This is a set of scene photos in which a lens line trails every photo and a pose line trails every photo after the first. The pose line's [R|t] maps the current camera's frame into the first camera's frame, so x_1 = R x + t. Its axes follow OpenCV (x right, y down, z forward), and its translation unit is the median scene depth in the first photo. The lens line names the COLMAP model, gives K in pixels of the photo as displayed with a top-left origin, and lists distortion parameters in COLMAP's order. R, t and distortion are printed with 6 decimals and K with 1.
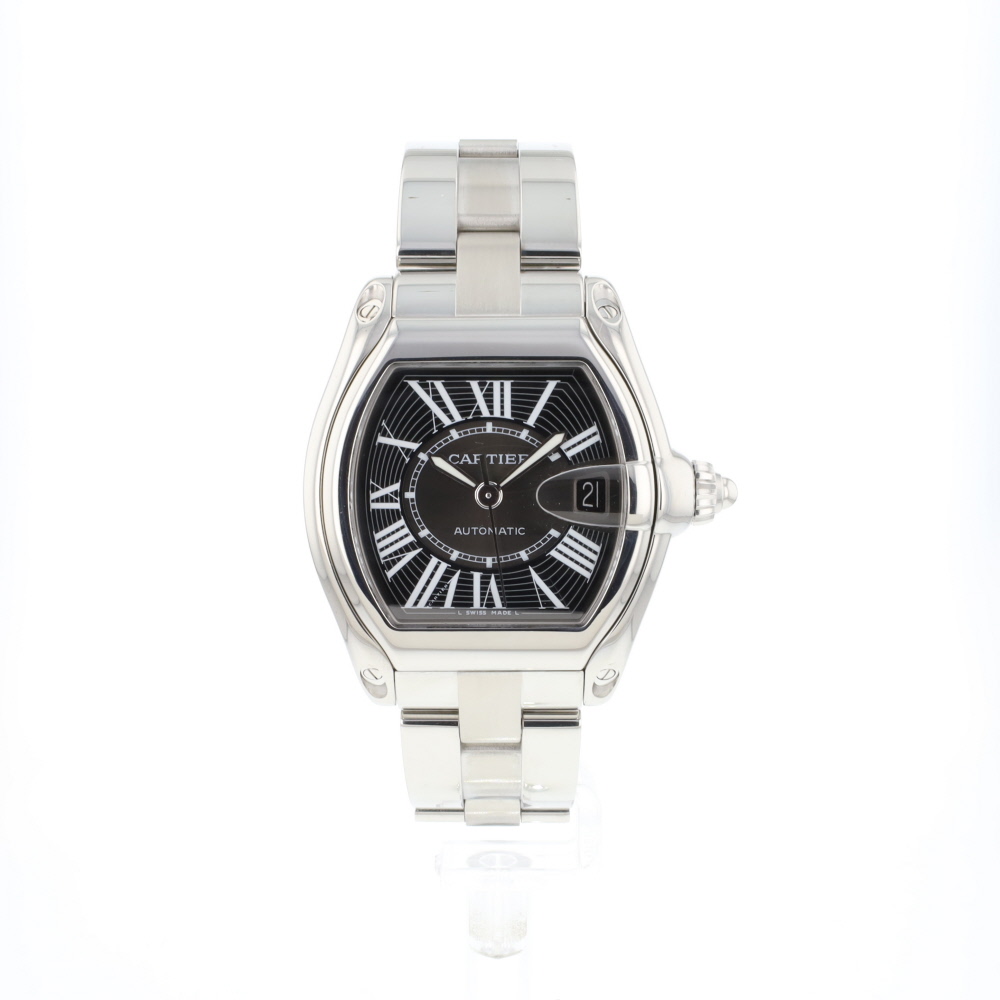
lens RADIAL K [[1604.5, 0, 500.4], [0, 1604.5, 500.6], [0, 0, 1]] dist [-0.003940, 0.000000]
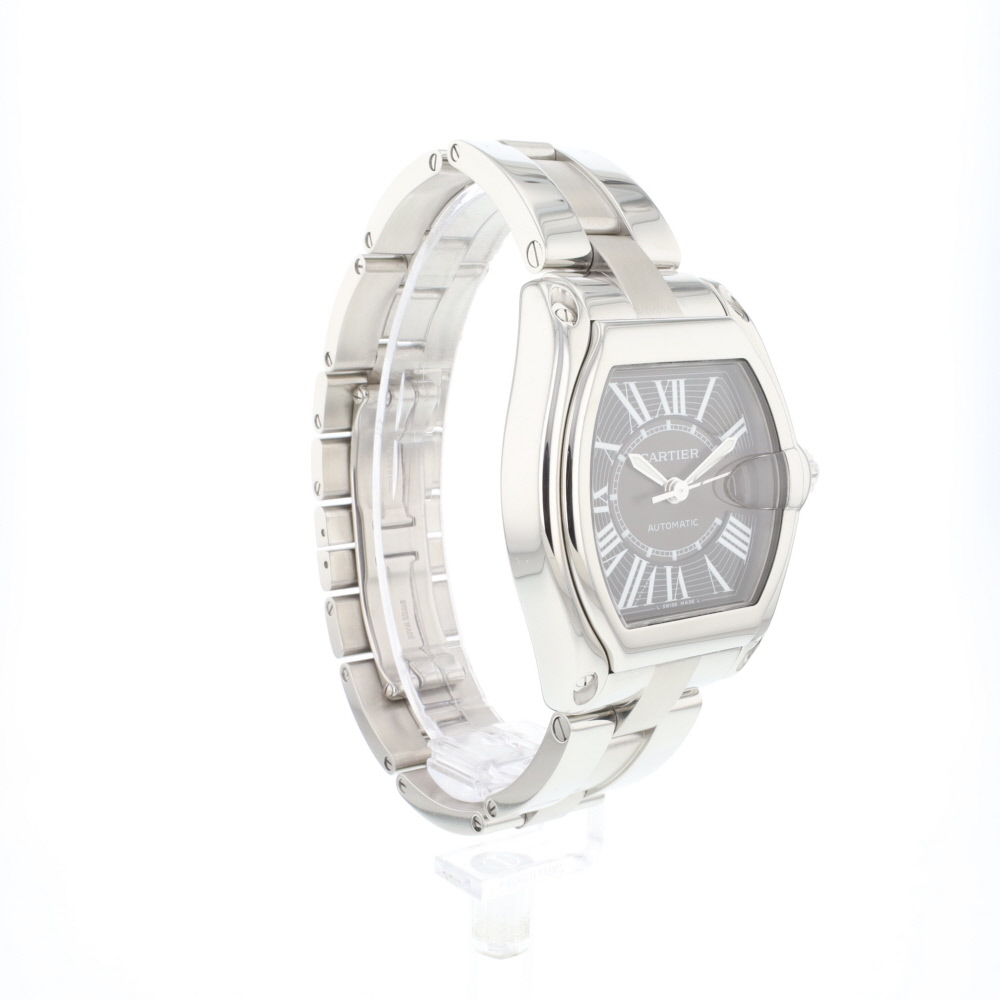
lens RADIAL K [[1604.5, 0, 499.9], [0, 1604.5, 499.1], [0, 0, 1]] dist [-0.003940, 0.000000]
pose [[0.791604, -0.087081, 0.604798, -0.719783], [0.074617, 0.996161, 0.045768, -0.053467], [-0.606462, 0.008898, 0.795063, 0.247089]]
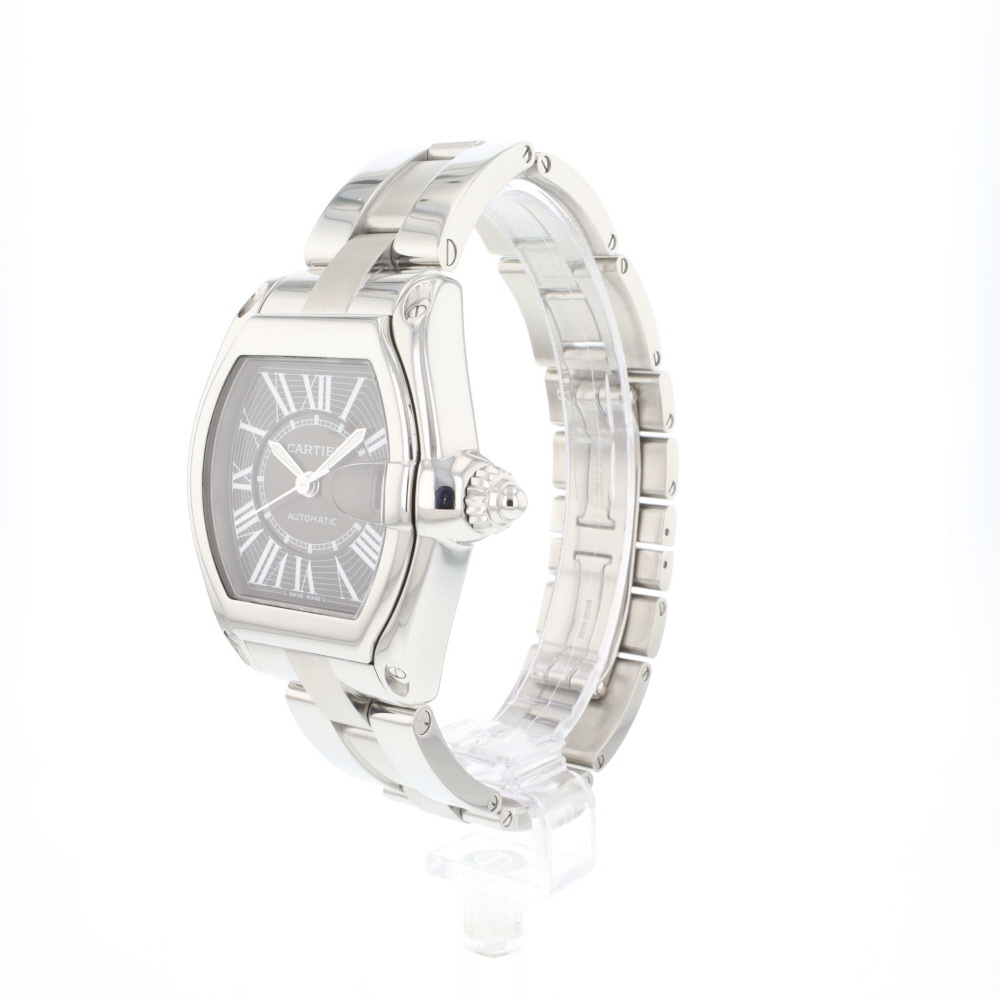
lens RADIAL K [[1604.5, 0, 499.9], [0, 1604.5, 499.3], [0, 0, 1]] dist [-0.003940, 0.000000]
pose [[0.794373, 0.084141, -0.601574, 0.719176], [-0.078112, 0.996287, 0.036202, -0.041198], [0.602386, 0.018233, 0.797996, 0.240746]]
